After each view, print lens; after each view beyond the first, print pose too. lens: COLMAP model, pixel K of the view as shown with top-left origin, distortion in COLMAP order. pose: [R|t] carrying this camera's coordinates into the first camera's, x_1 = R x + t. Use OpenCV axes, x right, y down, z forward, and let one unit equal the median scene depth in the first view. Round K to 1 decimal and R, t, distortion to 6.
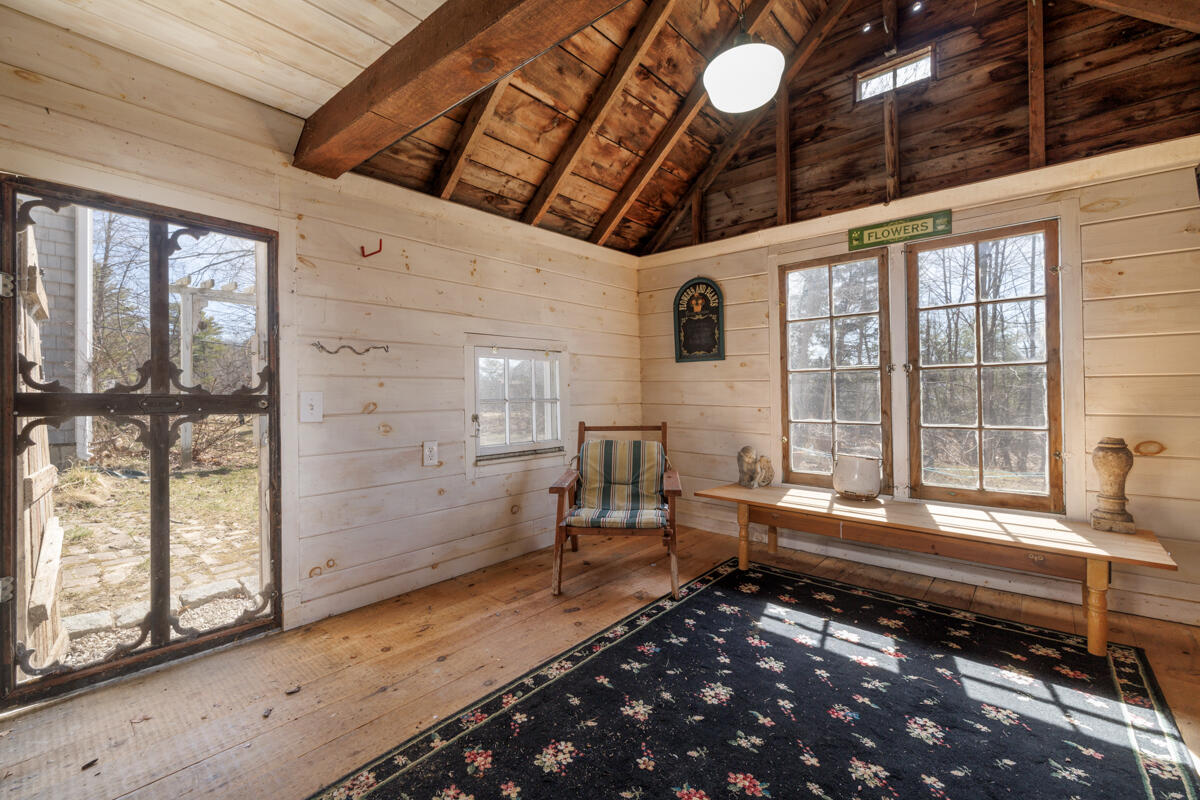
lens RADIAL K [[505.8, 0, 599.9], [0, 505.8, 392.9], [0, 0, 1]] dist [-0.000393, -0.000850]
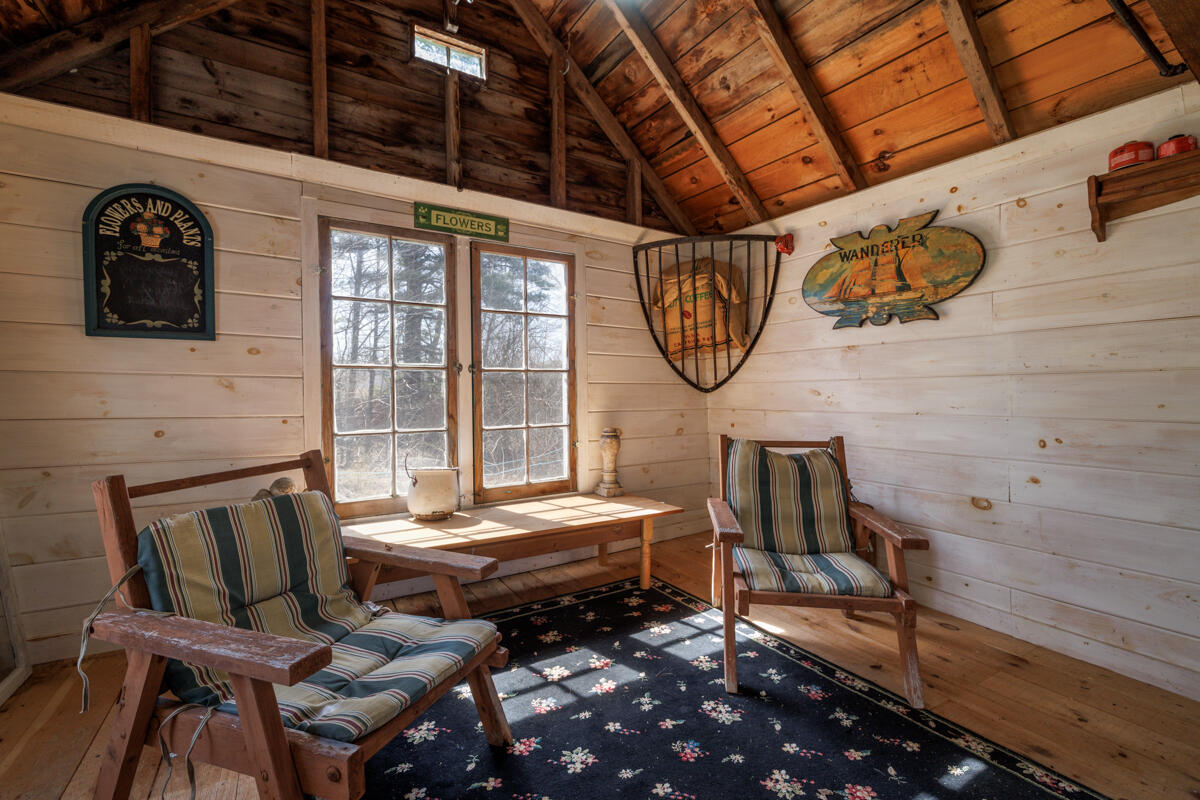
lens RADIAL K [[505.8, 0, 598.6], [0, 505.8, 395.1], [0, 0, 1]] dist [-0.000393, -0.000850]
pose [[0.301527, 0.000106, 0.953458, -0.241264], [0.003410, 0.999993, -0.001189, 0.001697], [-0.953452, 0.003610, 0.301524, 0.499470]]
